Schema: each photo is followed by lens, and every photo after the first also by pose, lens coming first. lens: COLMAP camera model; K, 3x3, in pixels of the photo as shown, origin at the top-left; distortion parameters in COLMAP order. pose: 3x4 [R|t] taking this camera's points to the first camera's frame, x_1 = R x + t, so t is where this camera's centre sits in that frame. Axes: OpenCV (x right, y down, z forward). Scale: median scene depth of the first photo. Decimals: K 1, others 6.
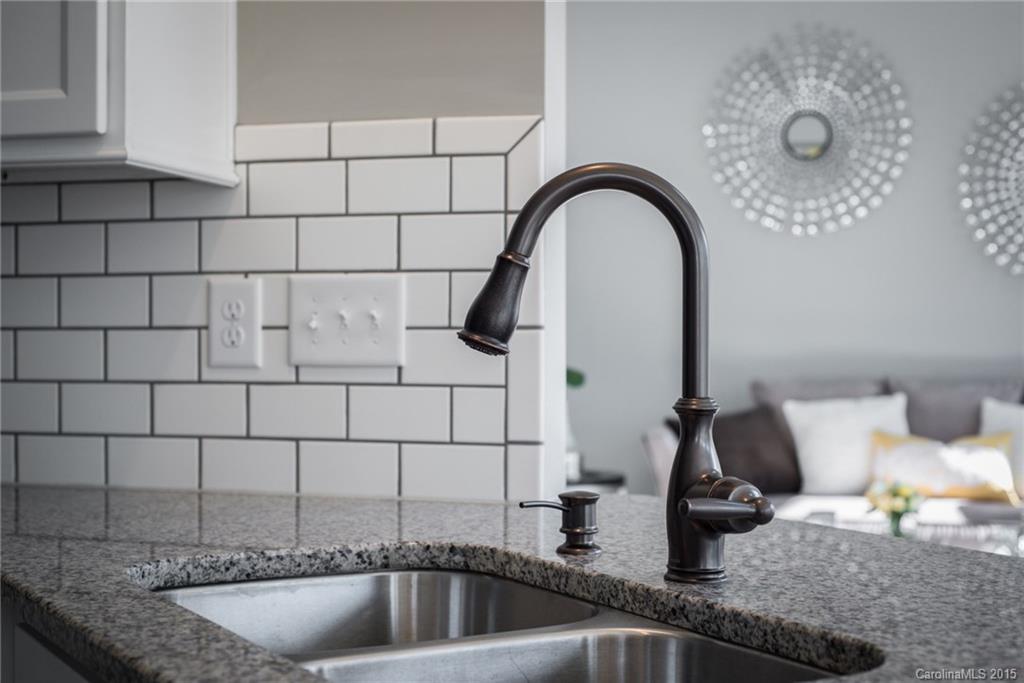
lens RADIAL K [[1507.7, 0, 510.9], [0, 1507.7, 341.5], [0, 0, 1]] dist [-0.005950, 0.000000]
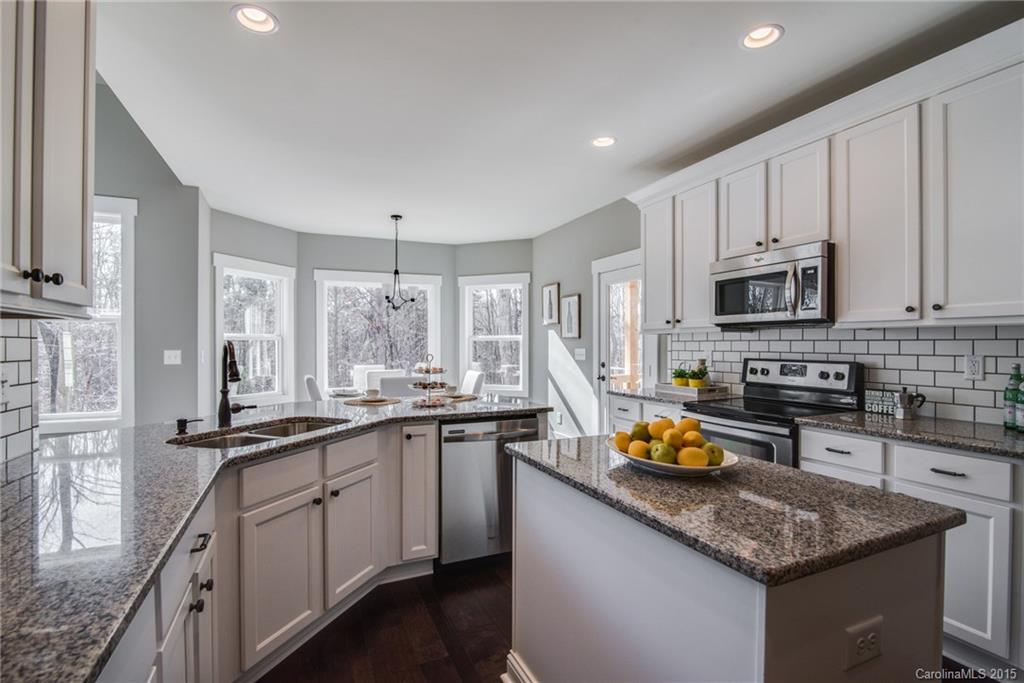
lens RADIAL K [[466.2, 0, 510.1], [0, 466.2, 344.7], [0, 0, 1]] dist [-0.009774, 0.001053]
pose [[-0.654847, -0.000593, 0.755762, -1.068895], [0.005871, 0.999966, 0.005871, -0.069775], [-0.755739, 0.008281, -0.654821, 0.850804]]
